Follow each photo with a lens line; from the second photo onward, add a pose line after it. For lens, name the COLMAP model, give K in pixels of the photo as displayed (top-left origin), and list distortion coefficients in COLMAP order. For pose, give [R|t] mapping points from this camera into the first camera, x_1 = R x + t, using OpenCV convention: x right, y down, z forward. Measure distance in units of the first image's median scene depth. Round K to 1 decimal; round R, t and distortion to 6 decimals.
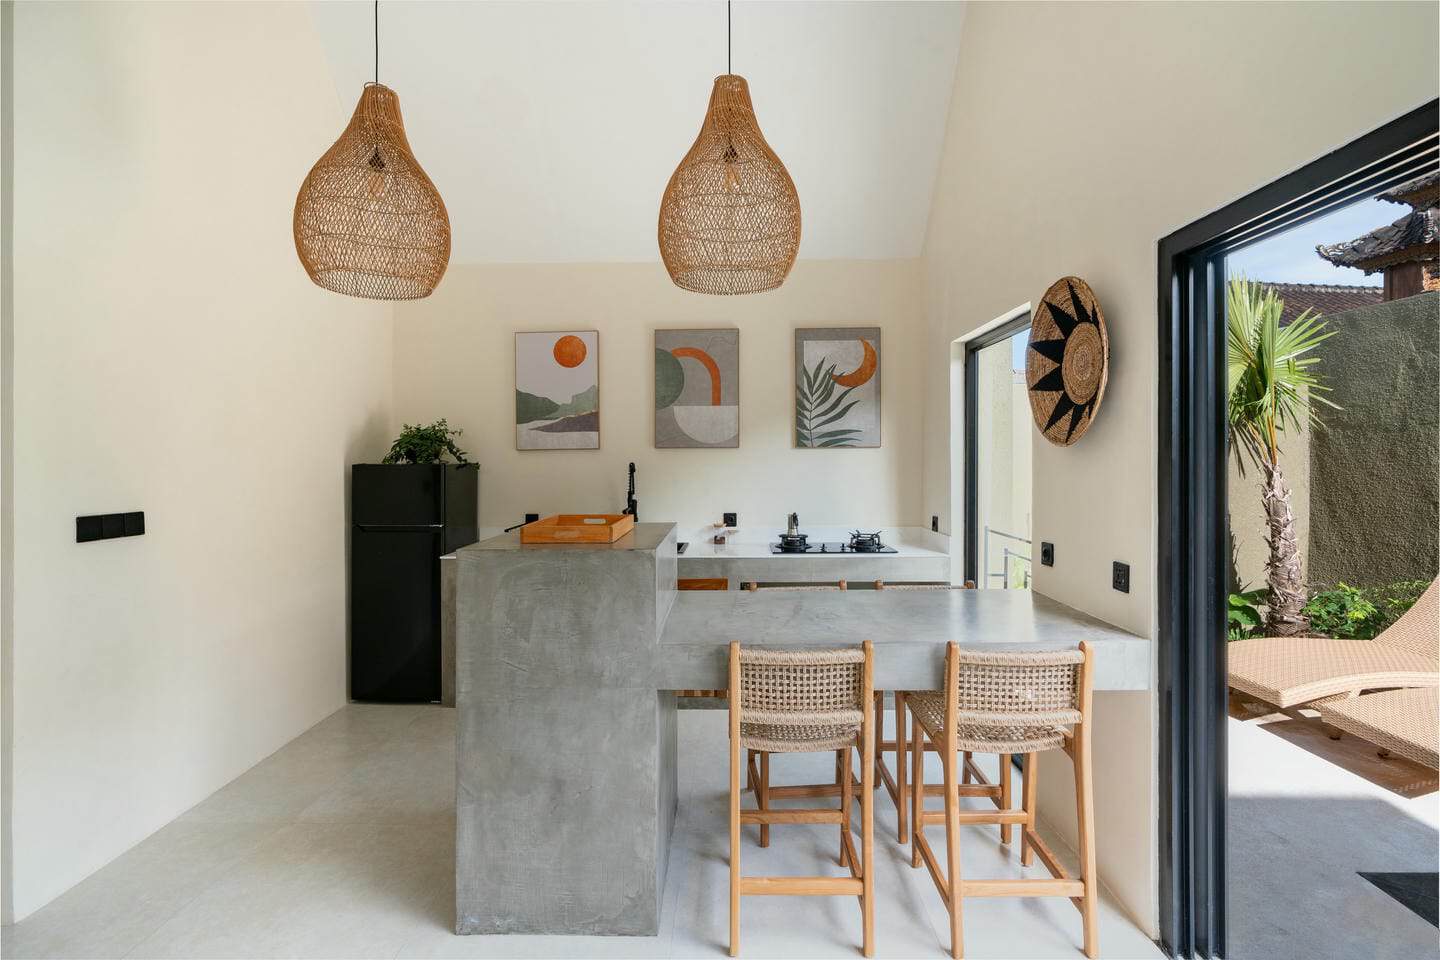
lens RADIAL K [[661.8, 0, 741.8], [0, 661.8, 460.0], [0, 0, 1]] dist [-0.001192, 0.000349]
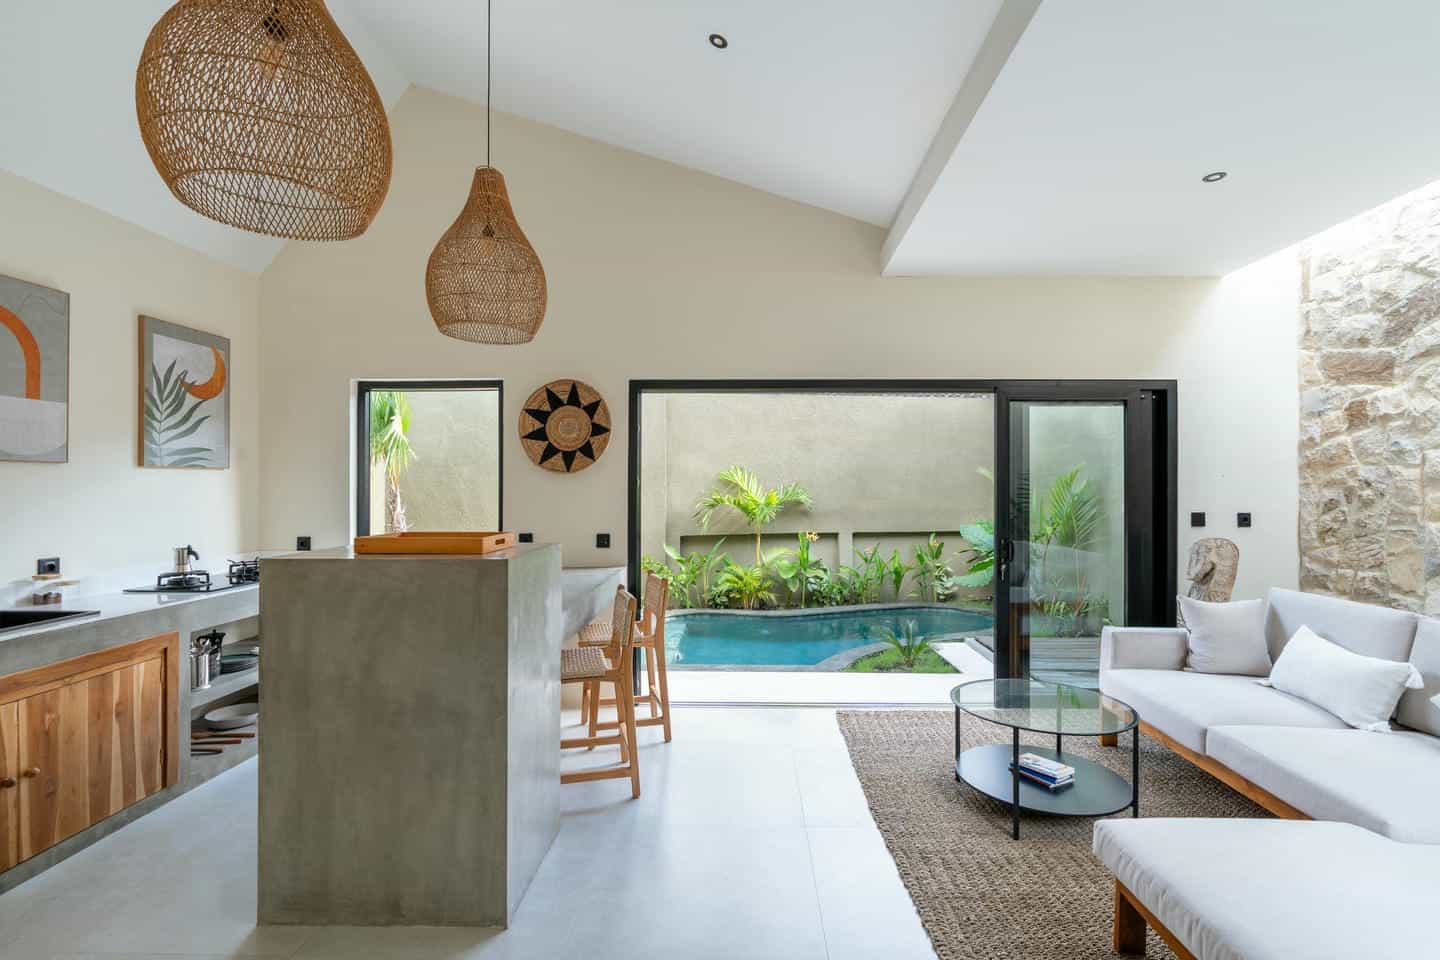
lens RADIAL K [[661.8, 0, 741.8], [0, 661.8, 460.0], [0, 0, 1]] dist [-0.001192, 0.000349]
pose [[0.019809, 0.044742, 0.998802, -0.691475], [0.004681, 0.998983, -0.044843, 0.012935], [-0.999793, 0.005564, 0.019580, 0.268810]]
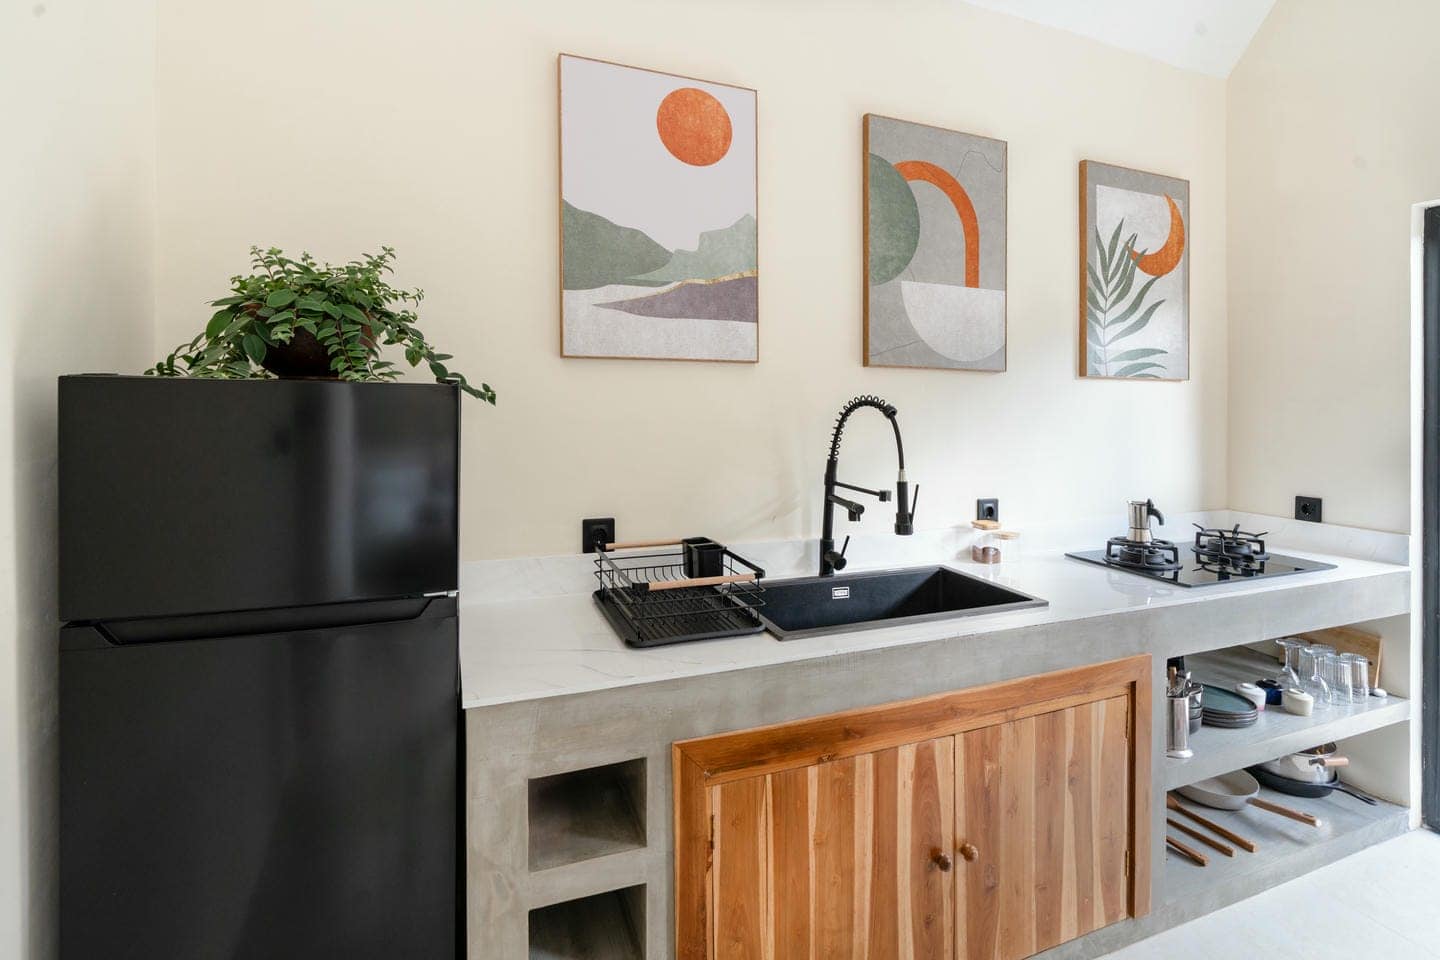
lens RADIAL K [[675.2, 0, 743.8], [0, 675.2, 414.7], [0, 0, 1]] dist [-0.015370, -0.000302]
pose [[0.920123, 0.013754, 0.391388, -0.397892], [-0.022798, 0.999569, 0.018470, 0.009641], [-0.390966, -0.025918, 0.920040, 0.593747]]
